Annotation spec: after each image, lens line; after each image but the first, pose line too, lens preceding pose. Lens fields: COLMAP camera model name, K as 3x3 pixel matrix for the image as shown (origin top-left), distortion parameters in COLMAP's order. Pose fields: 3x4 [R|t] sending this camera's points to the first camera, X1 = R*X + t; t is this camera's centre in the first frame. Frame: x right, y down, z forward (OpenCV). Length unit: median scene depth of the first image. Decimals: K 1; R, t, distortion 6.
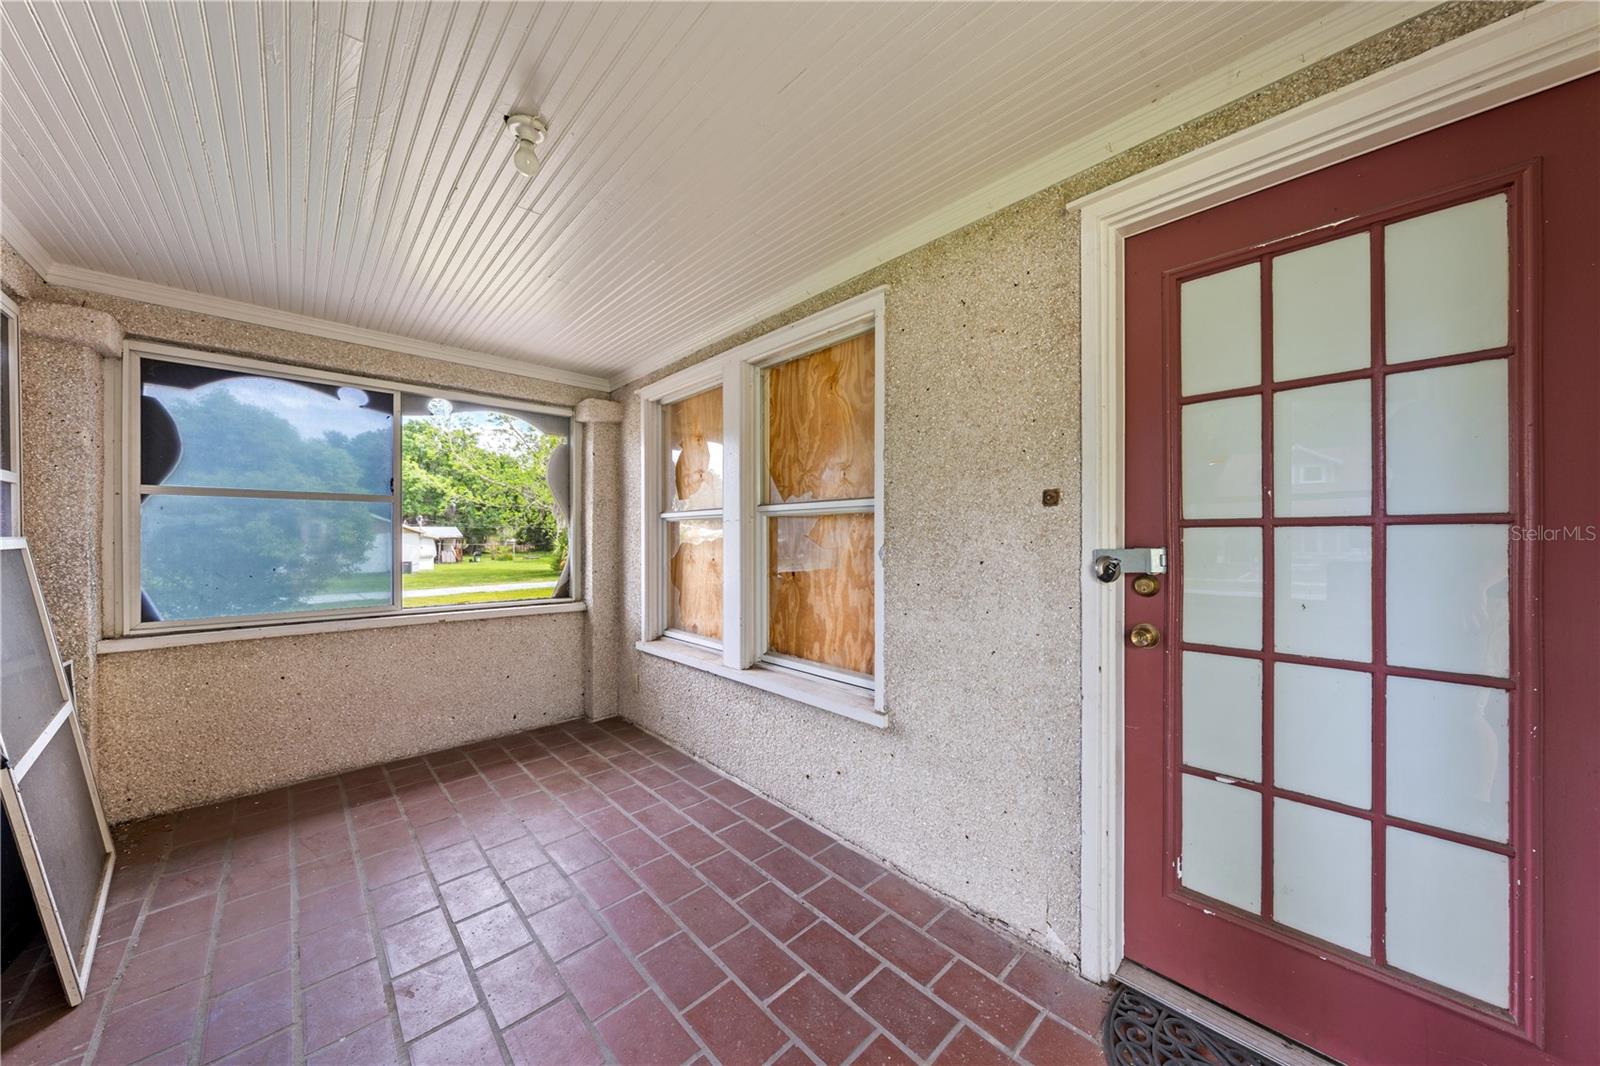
lens RADIAL K [[543.9, 0, 797.2], [0, 543.9, 538.3], [0, 0, 1]] dist [-0.001116, 0.000009]
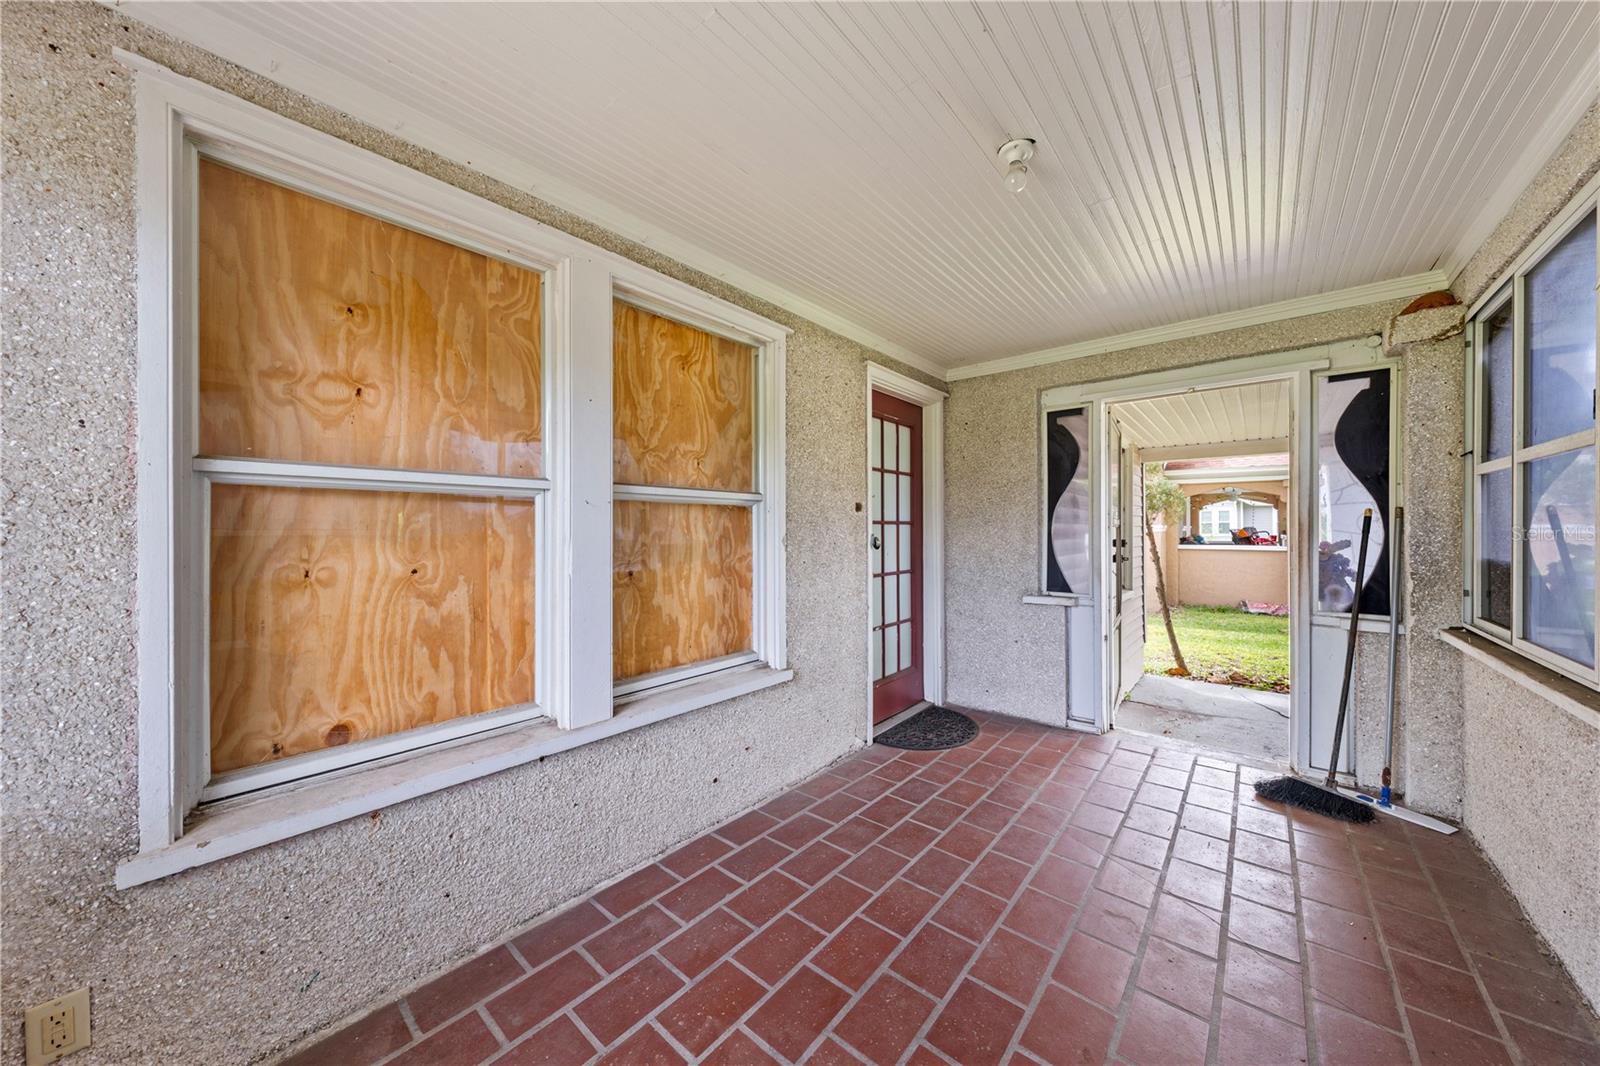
lens RADIAL K [[543.1, 0, 803.4], [0, 543.1, 529.8], [0, 0, 1]] dist [-0.001110, -0.000013]
pose [[-0.113449, 0.003295, 0.993538, -0.912664], [0.005484, 0.999981, -0.002690, 0.005068], [-0.993529, 0.005144, -0.113465, 0.925879]]
